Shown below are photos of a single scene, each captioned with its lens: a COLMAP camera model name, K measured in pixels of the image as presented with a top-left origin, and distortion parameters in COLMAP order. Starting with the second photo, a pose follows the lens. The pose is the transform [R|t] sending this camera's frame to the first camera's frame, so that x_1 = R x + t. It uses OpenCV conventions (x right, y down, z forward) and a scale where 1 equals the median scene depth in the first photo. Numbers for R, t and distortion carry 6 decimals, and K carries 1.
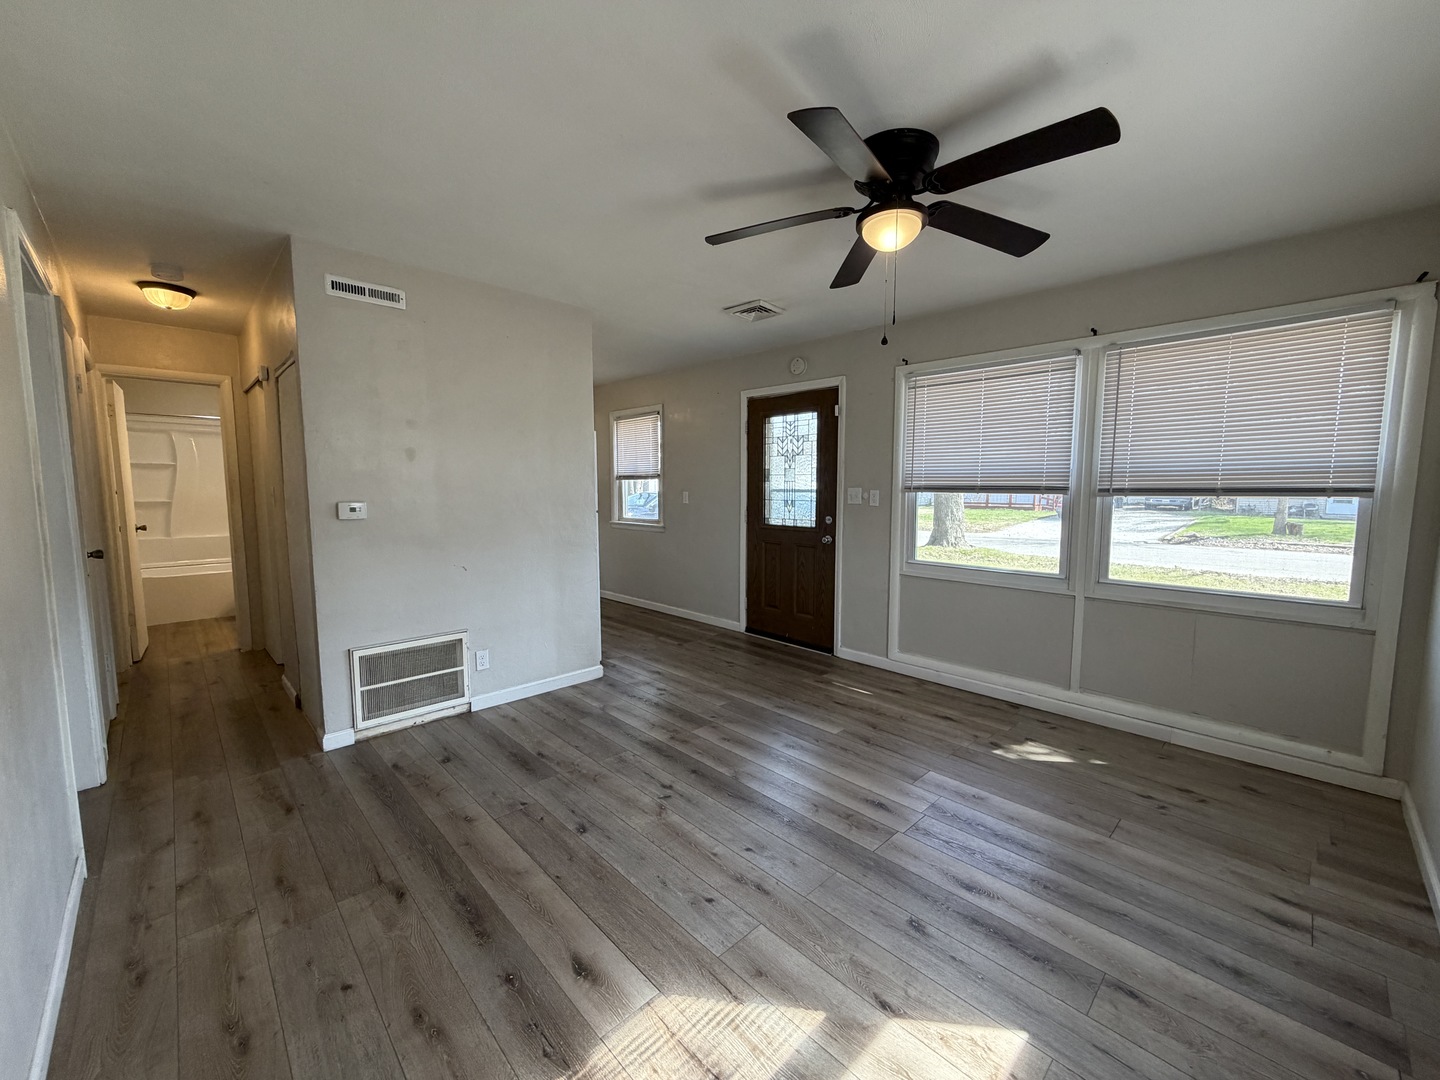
lens RADIAL K [[573.1, 0, 716.6], [0, 573.1, 536.0], [0, 0, 1]] dist [-0.000324, -0.000138]
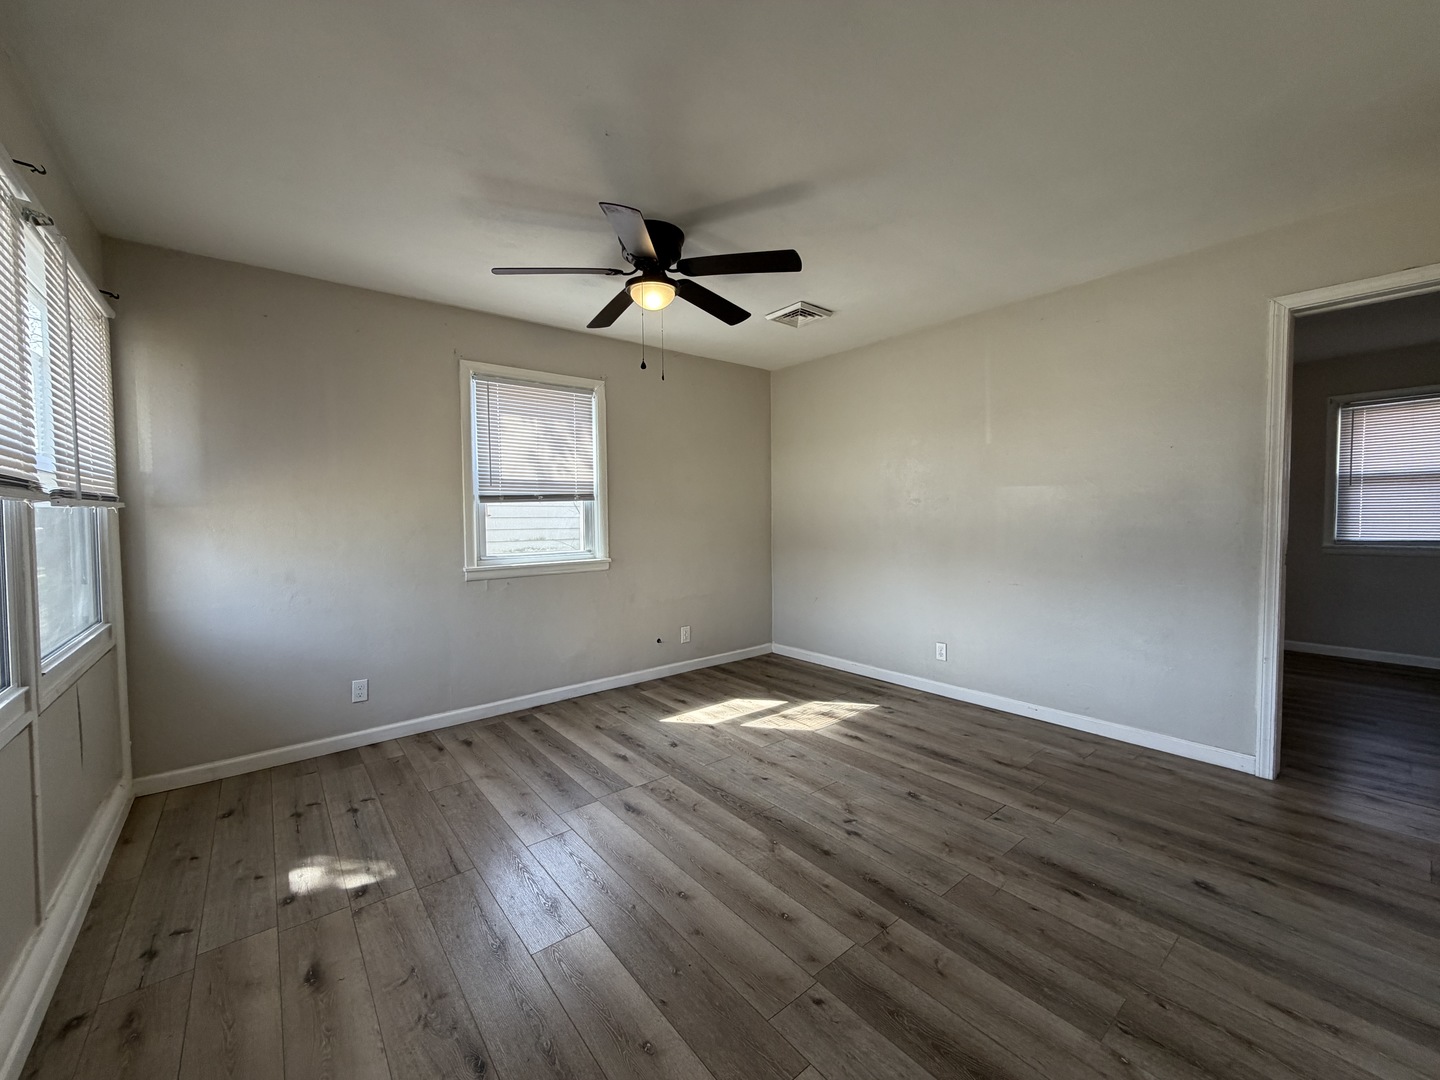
lens RADIAL K [[573.1, 0, 716.6], [0, 573.1, 536.0], [0, 0, 1]] dist [-0.000324, -0.000138]
pose [[-0.996146, 0.005682, 0.087527, 0.035460], [0.016522, 0.992191, 0.123627, -0.103240], [-0.086141, 0.124596, -0.988461, 1.570481]]
